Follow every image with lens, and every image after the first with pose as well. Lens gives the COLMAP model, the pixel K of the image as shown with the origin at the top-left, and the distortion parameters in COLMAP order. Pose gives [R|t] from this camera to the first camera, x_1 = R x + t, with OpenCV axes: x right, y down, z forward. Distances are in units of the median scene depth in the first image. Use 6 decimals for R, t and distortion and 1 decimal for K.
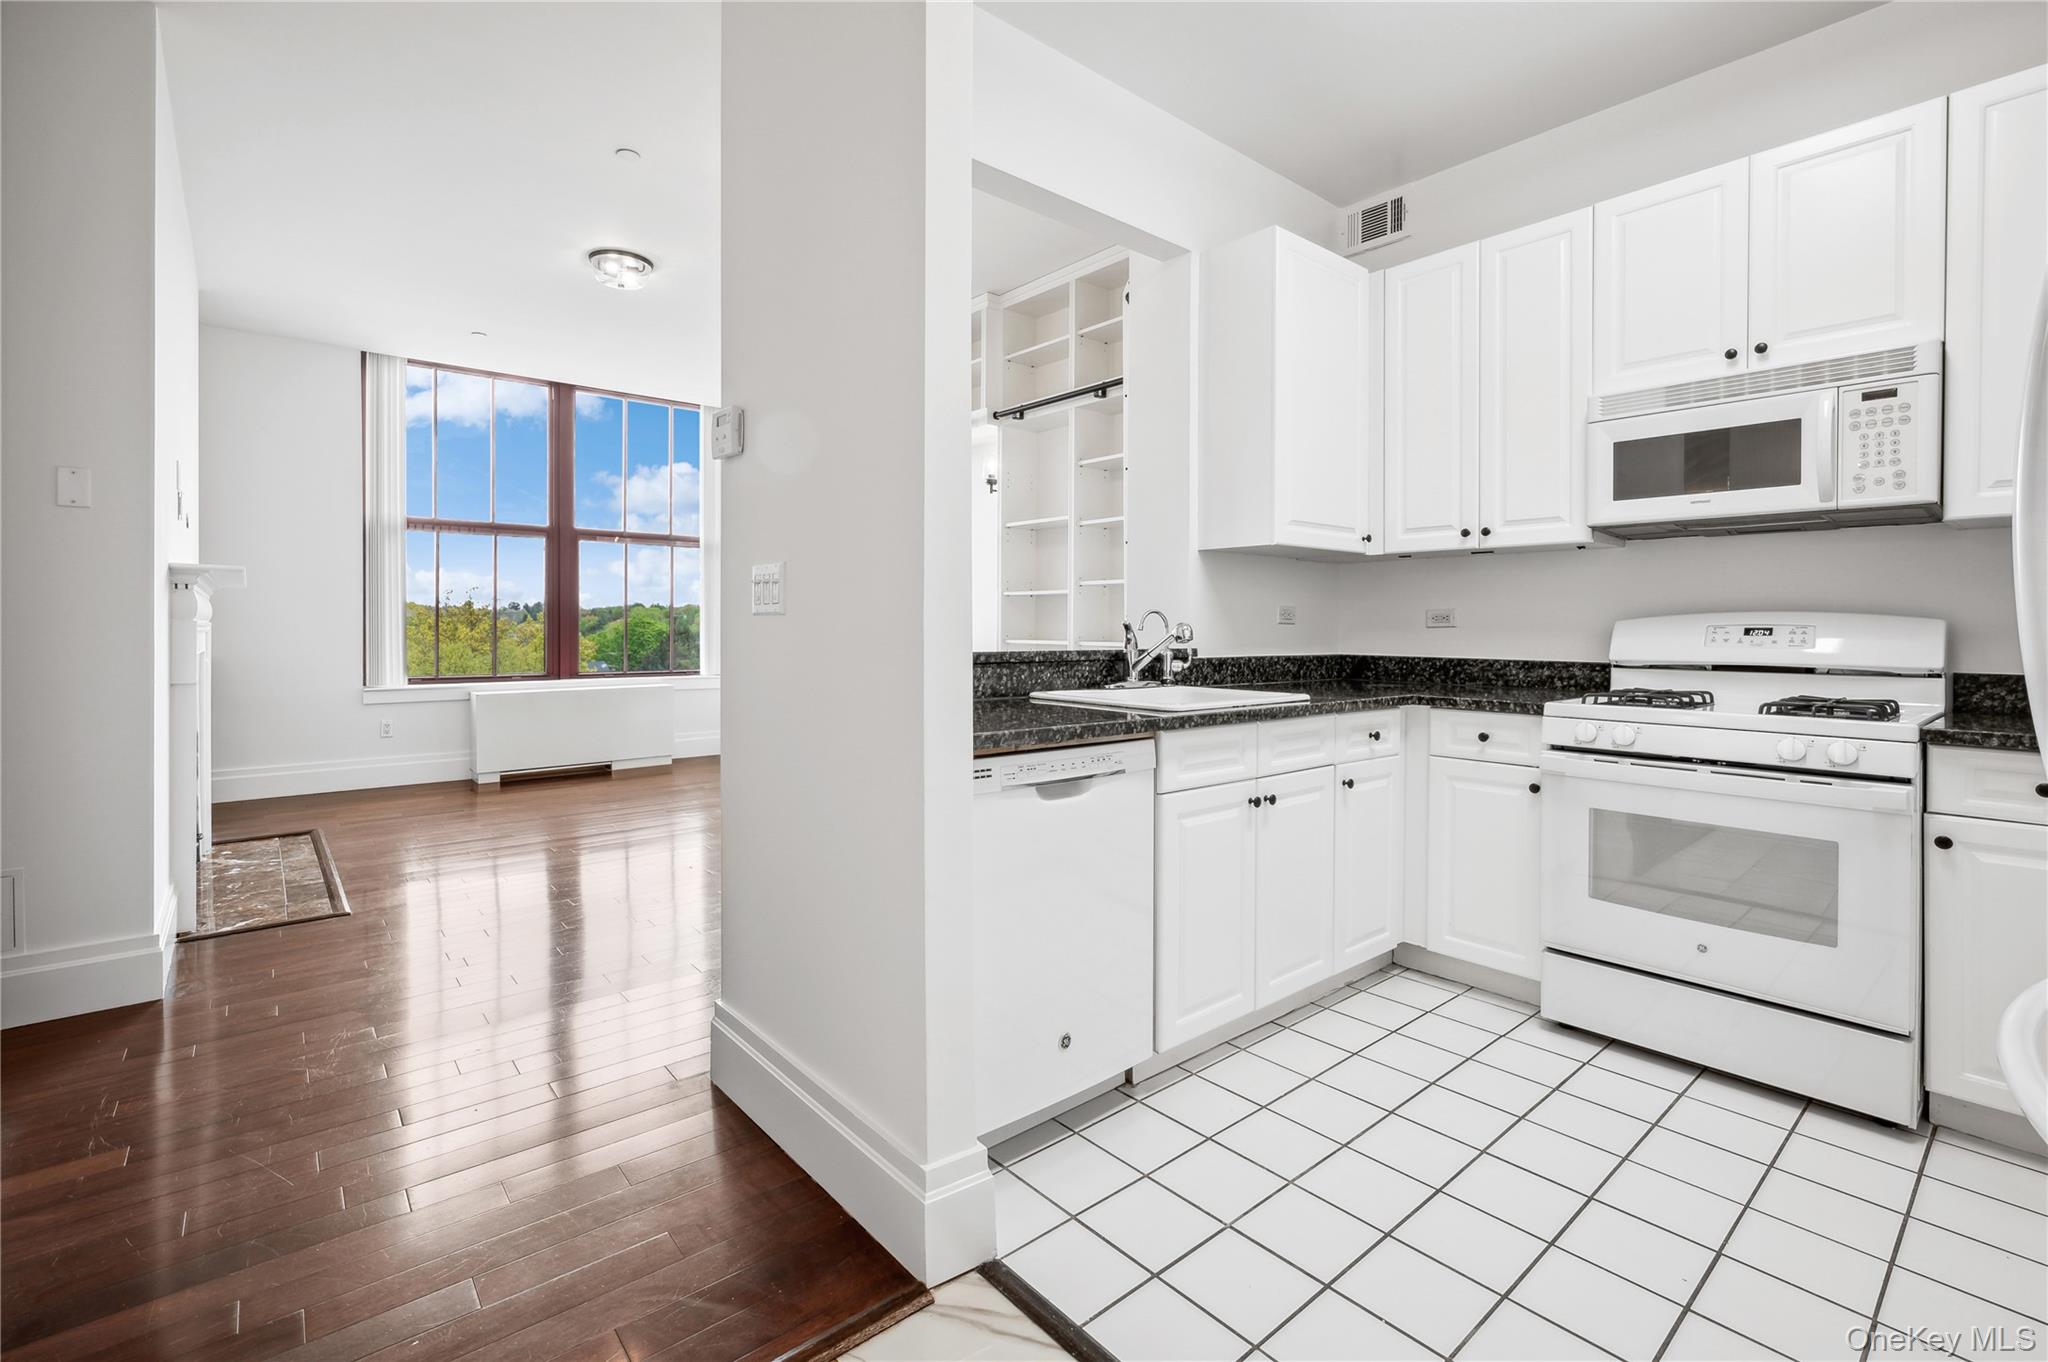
lens RADIAL K [[910.8, 0, 1032.5], [0, 910.8, 614.2], [0, 0, 1]] dist [0.010218, -0.000926]
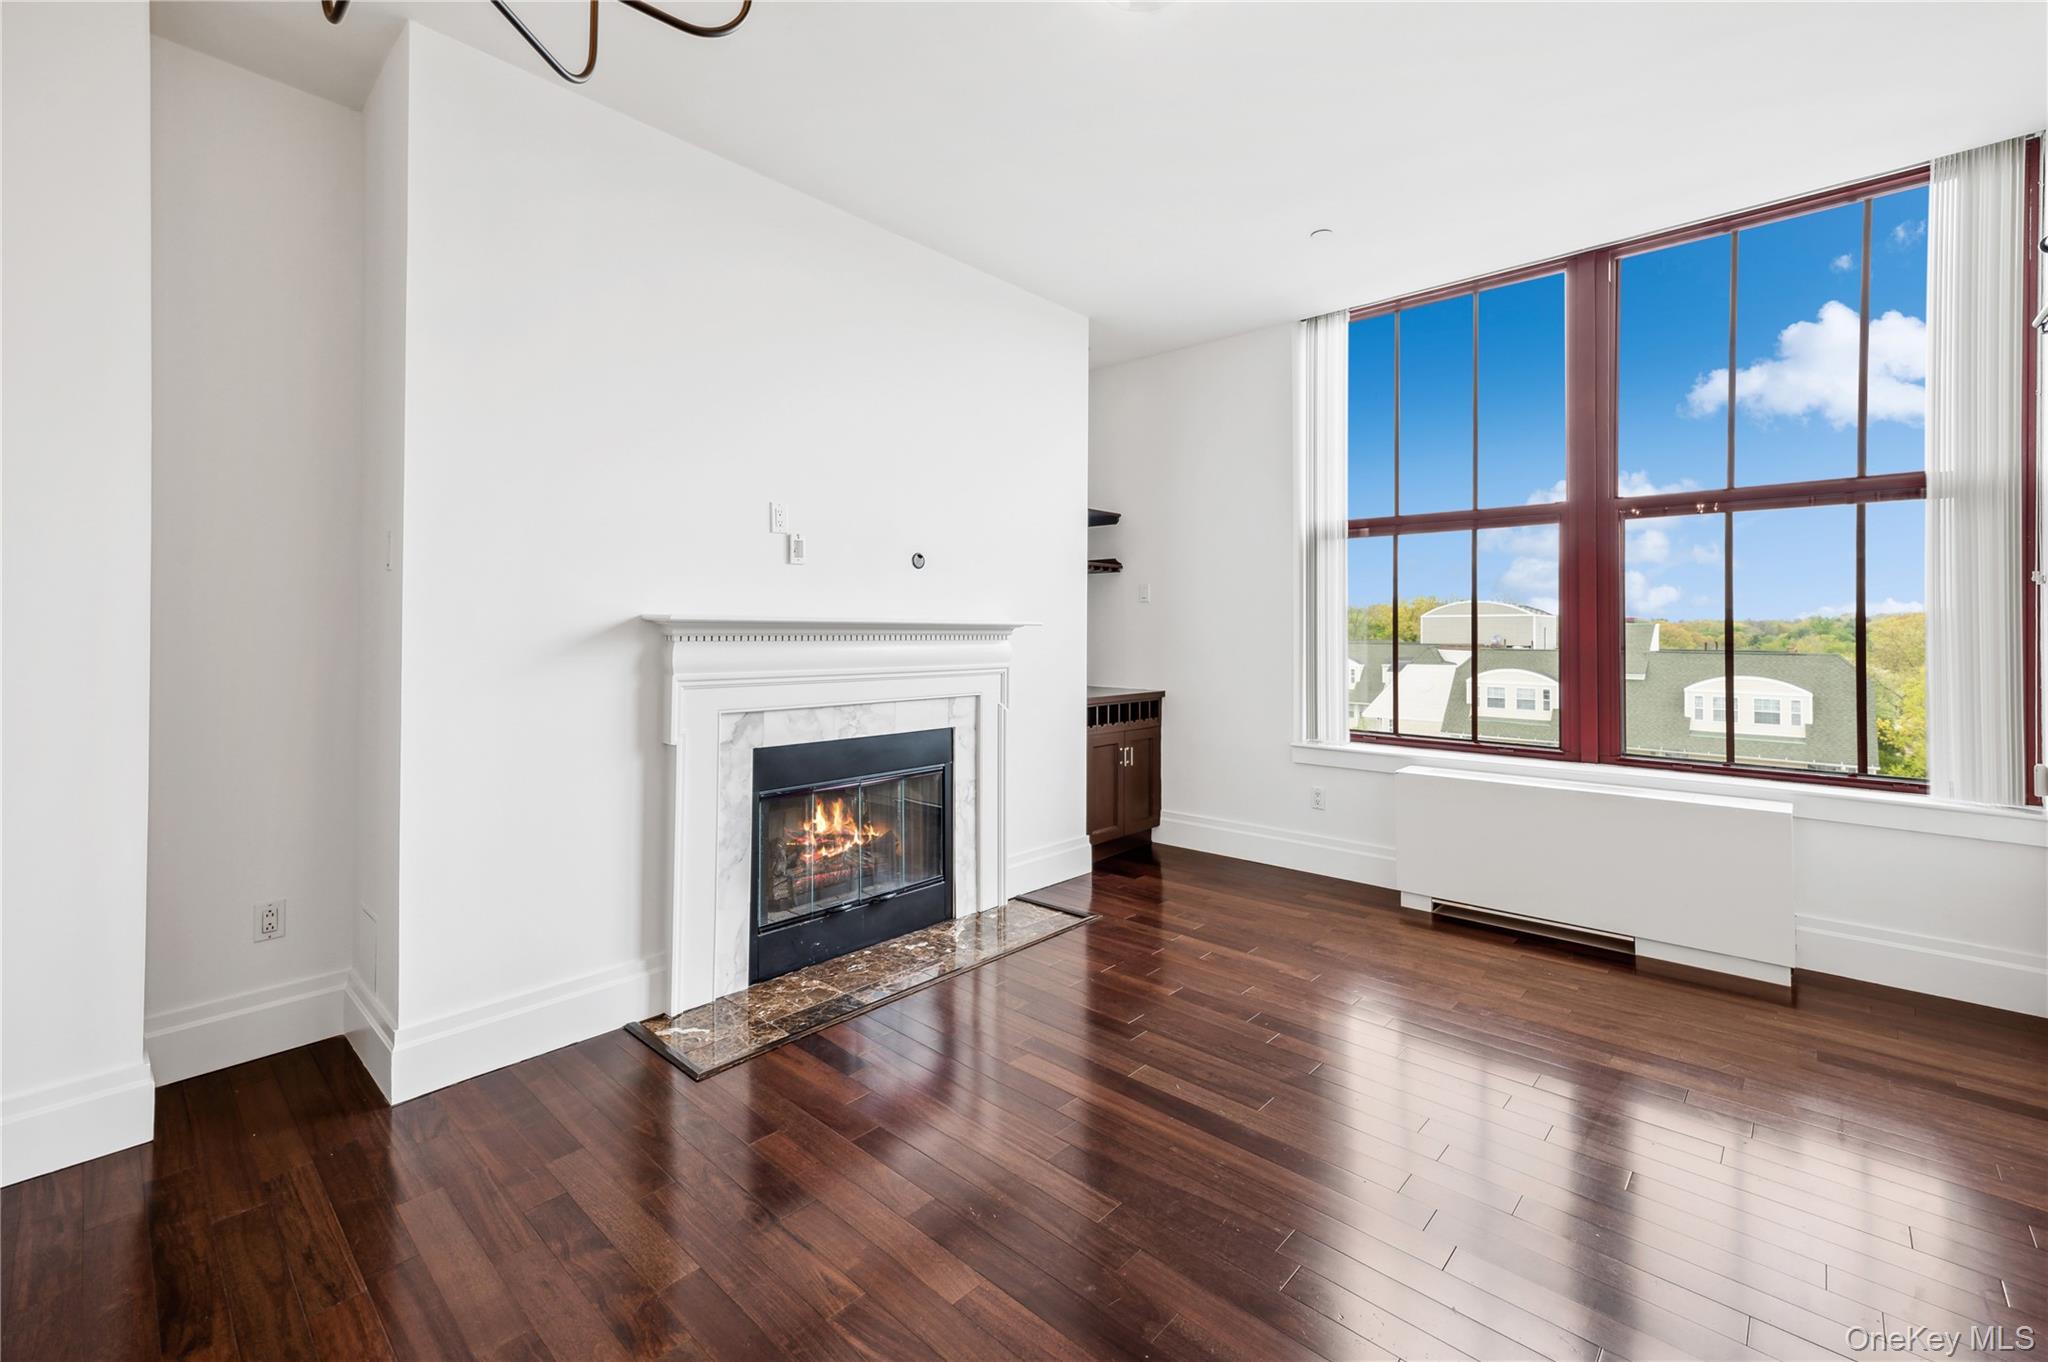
lens RADIAL K [[870.6, 0, 1009.6], [0, 870.6, 618.3], [0, 0, 1]] dist [-0.002222, -0.002058]
pose [[0.110588, -0.013047, -0.993781, -0.022895], [0.008354, 0.999891, -0.012198, -0.038966], [0.993831, -0.006953, 0.110685, 1.383188]]
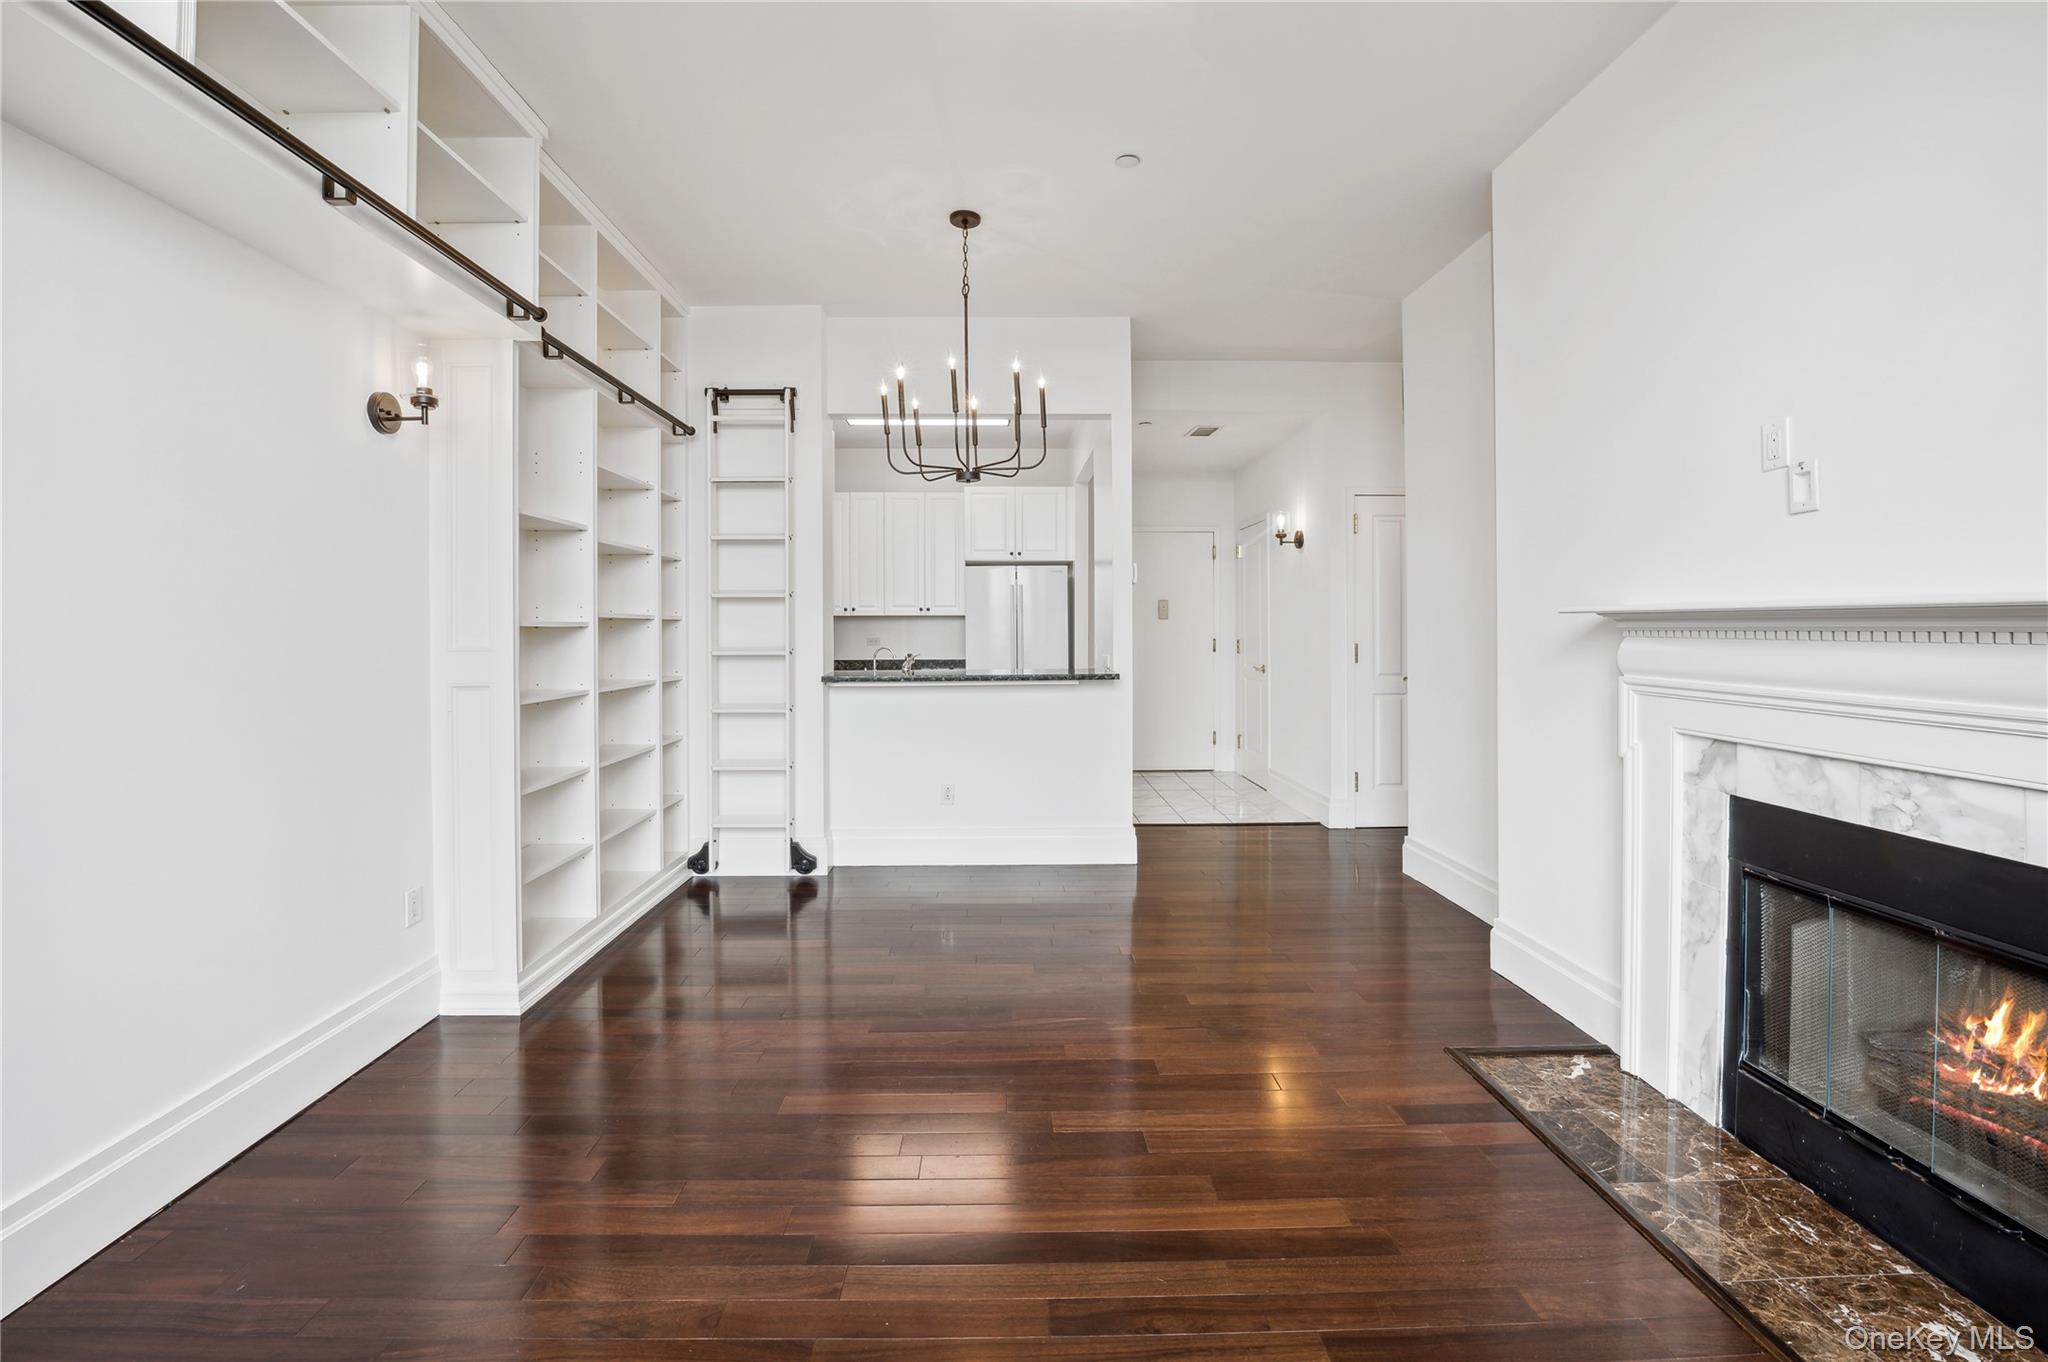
lens RADIAL K [[870.6, 0, 1022.1], [0, 870.6, 645.2], [0, 0, 1]] dist [-0.002222, -0.002058]
pose [[-0.777911, -0.009925, 0.628296, -1.125340], [-0.003340, 0.999926, 0.011659, -0.027707], [-0.628366, 0.006971, -0.777887, 2.142711]]
